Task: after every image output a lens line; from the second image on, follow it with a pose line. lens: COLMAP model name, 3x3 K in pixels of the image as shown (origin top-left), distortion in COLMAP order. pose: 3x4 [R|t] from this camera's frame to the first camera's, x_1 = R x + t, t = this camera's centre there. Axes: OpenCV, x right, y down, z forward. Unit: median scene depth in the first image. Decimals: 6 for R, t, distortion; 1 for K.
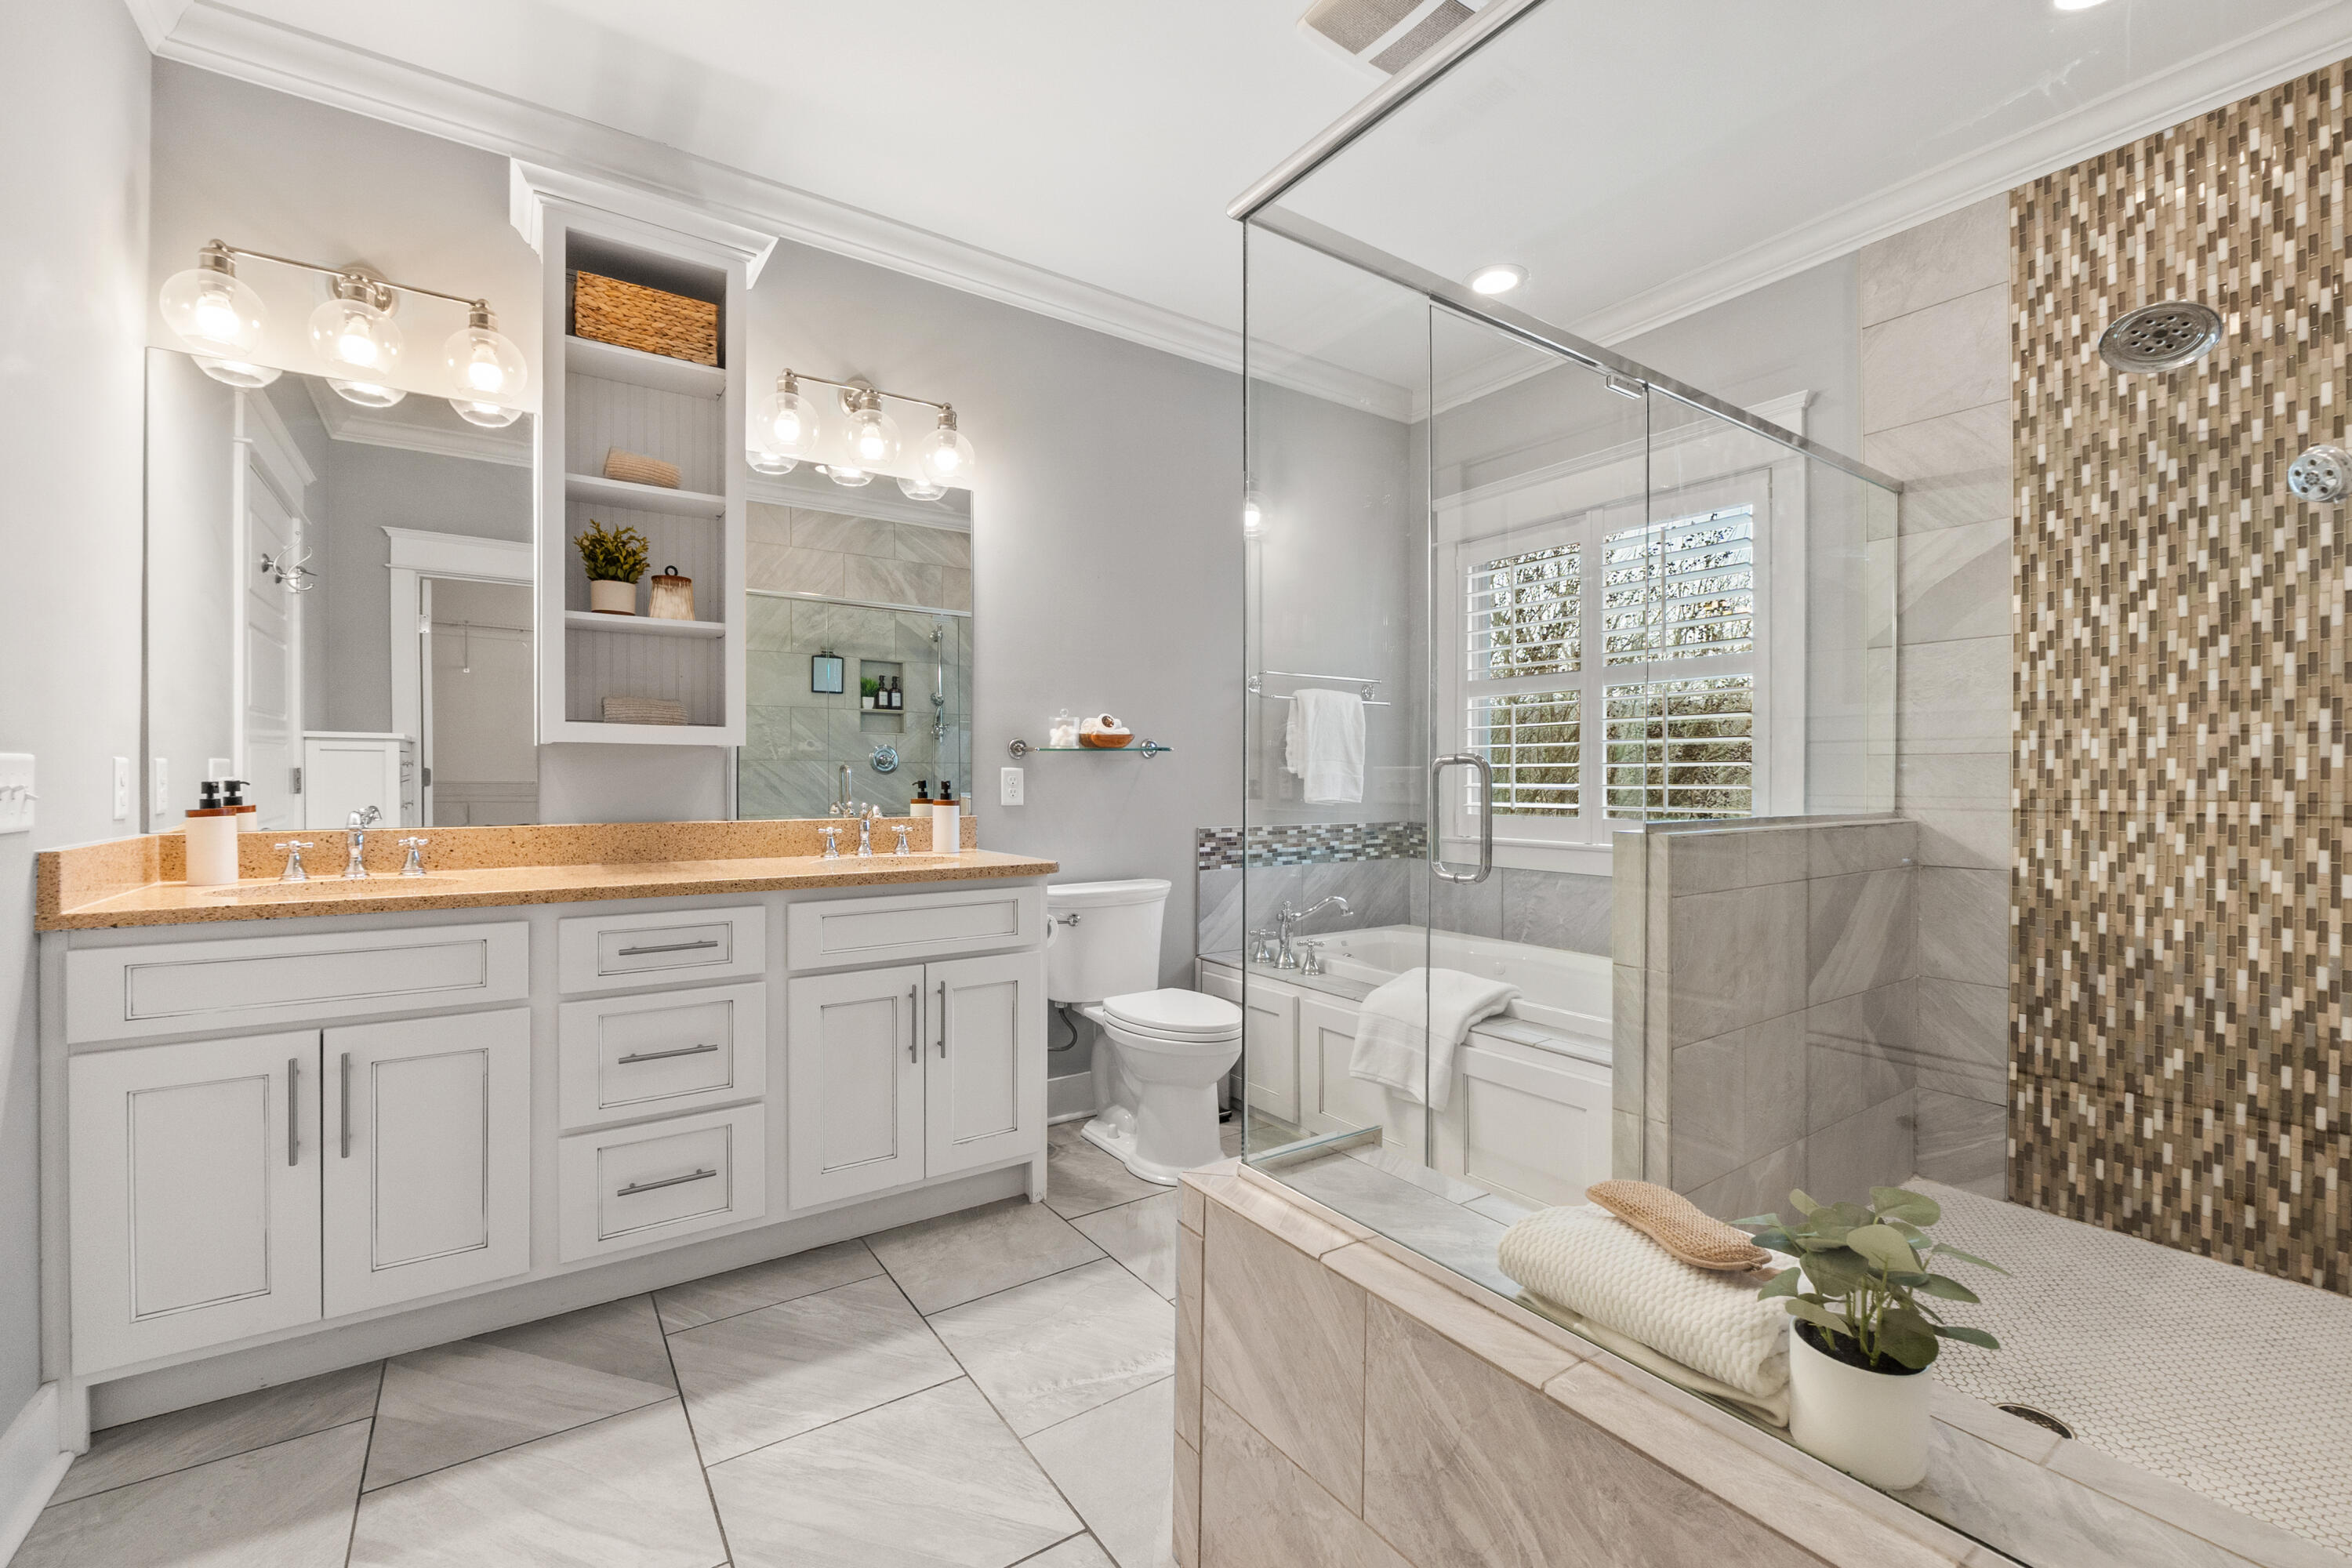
lens RADIAL K [[997.3, 0, 1165.1], [0, 997.3, 779.4], [0, 0, 1]] dist [0.000532, 0.000135]
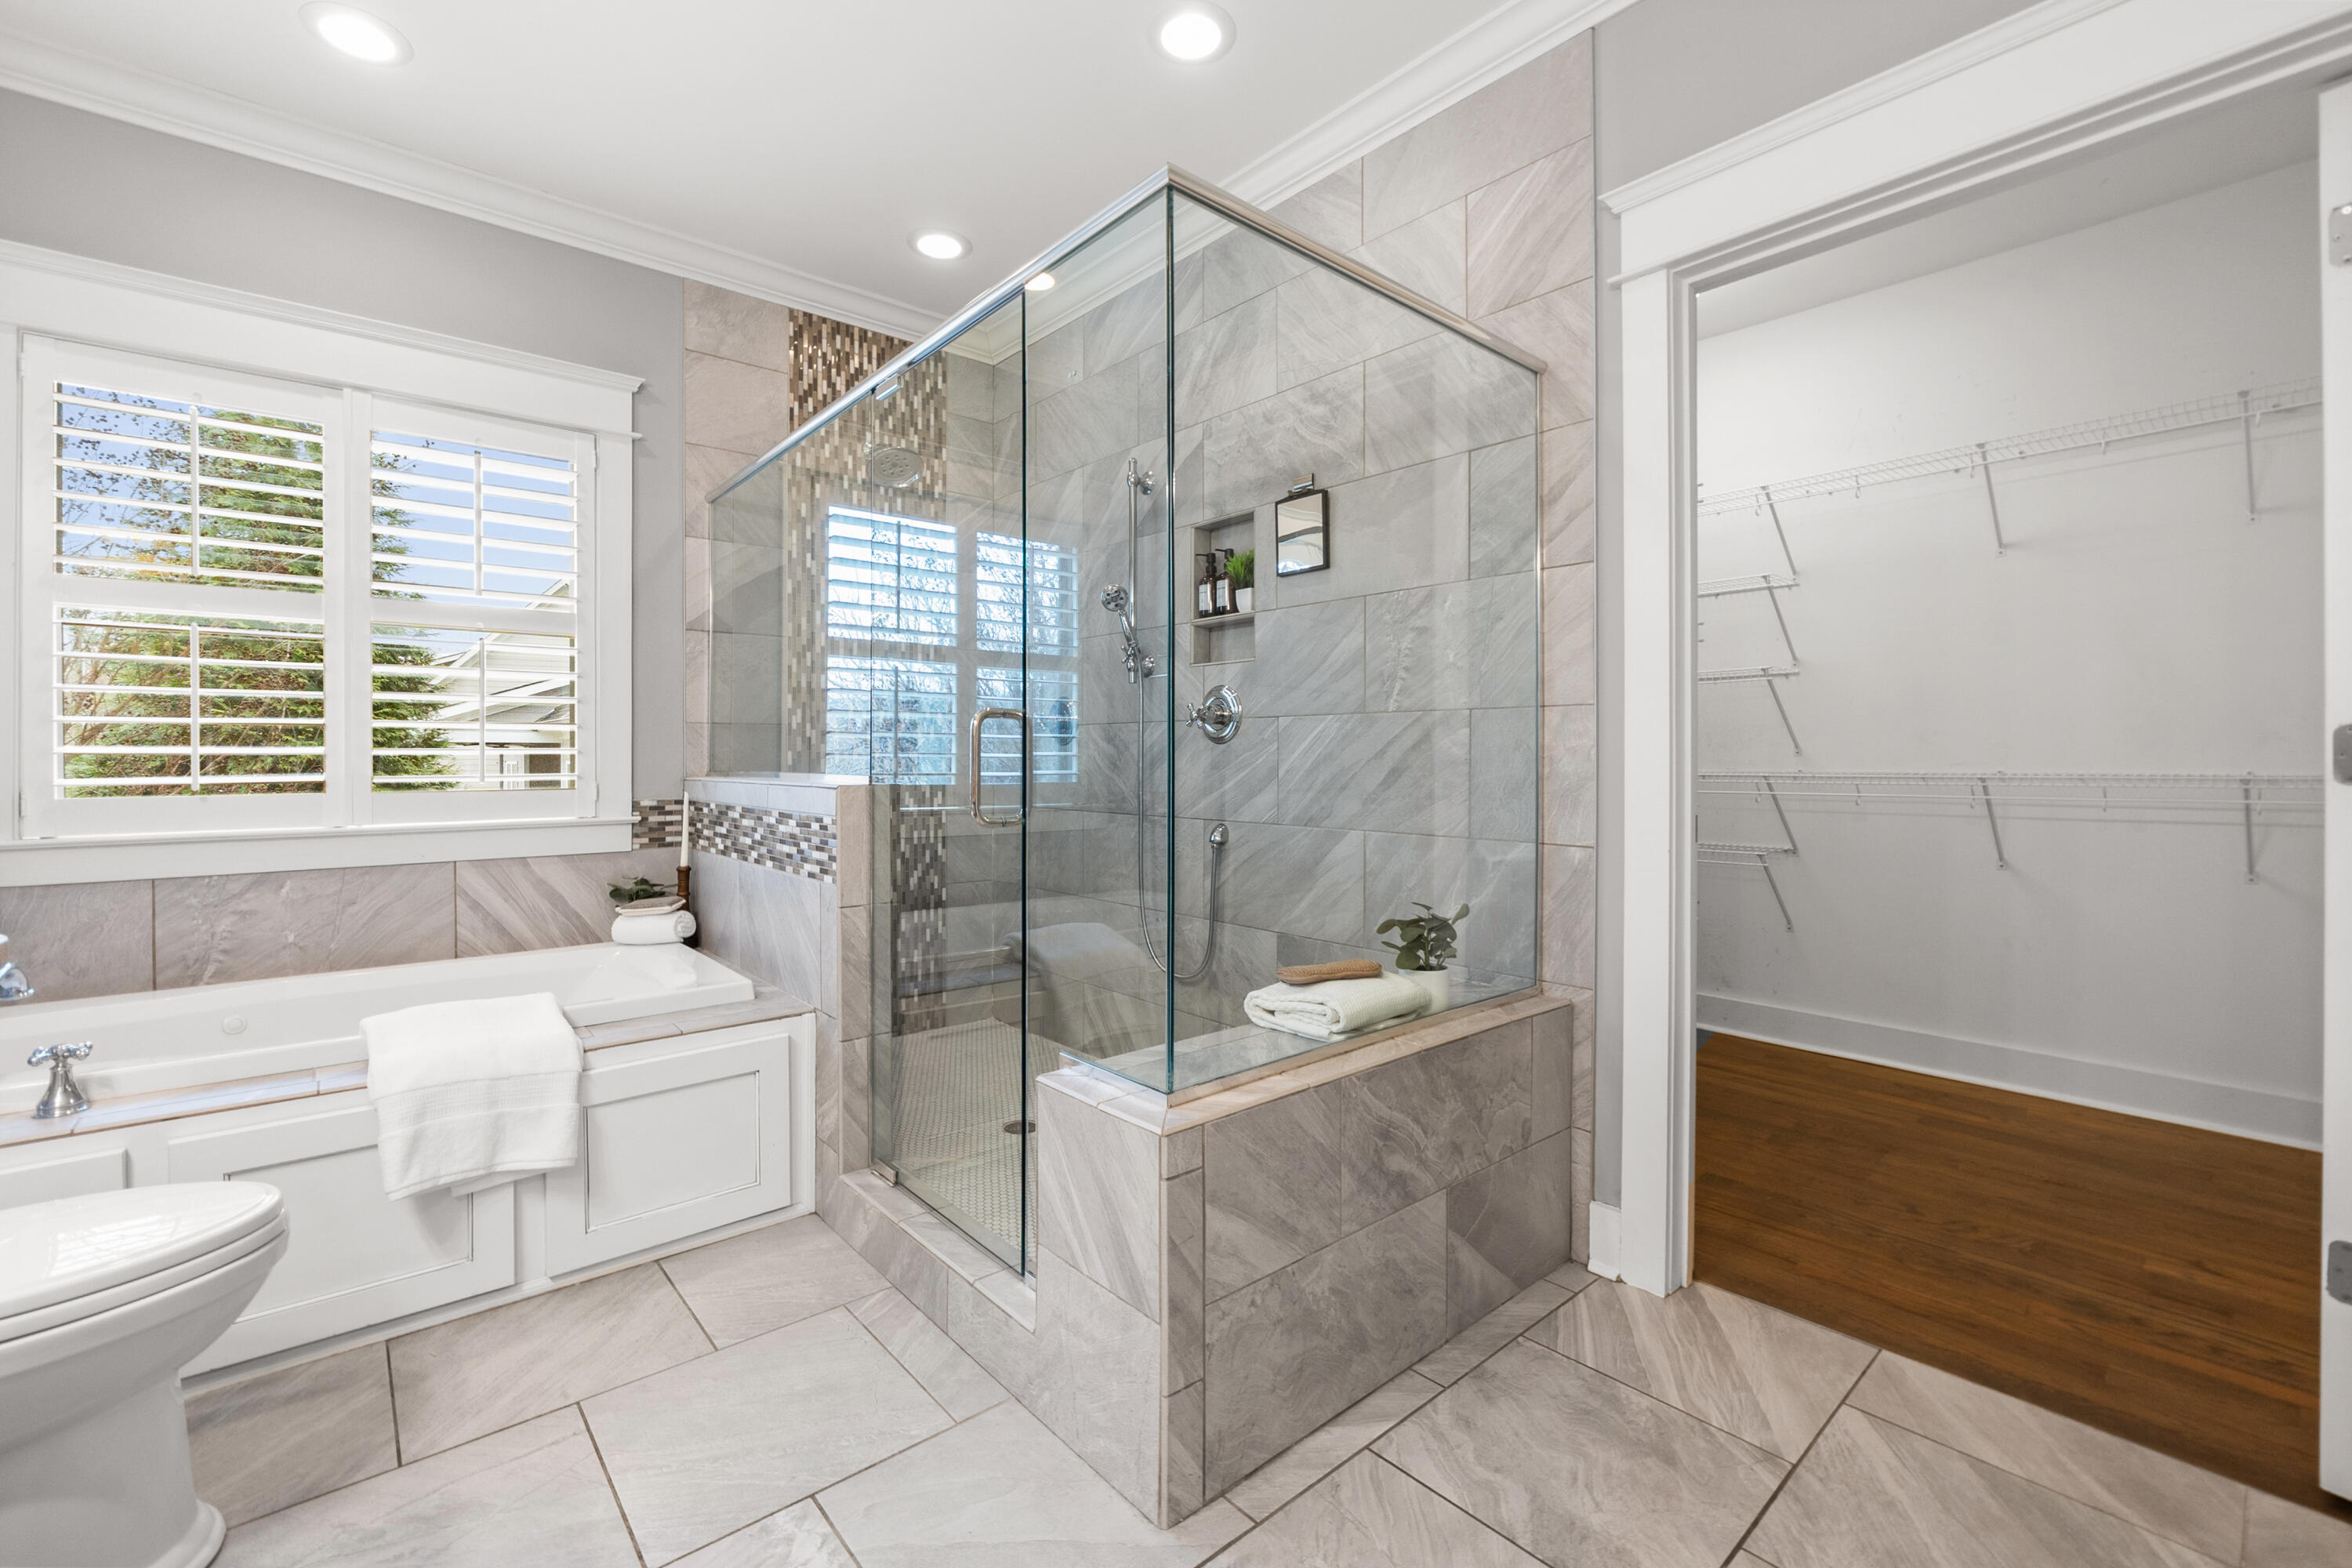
lens RADIAL K [[997.3, 0, 1162.9], [0, 997.3, 774.3], [0, 0, 1]] dist [0.000532, 0.000135]
pose [[-0.119981, -0.017834, 0.992616, -0.567712], [0.000721, 0.999837, 0.018051, 0.016710], [-0.992776, 0.002881, -0.119949, 0.669166]]
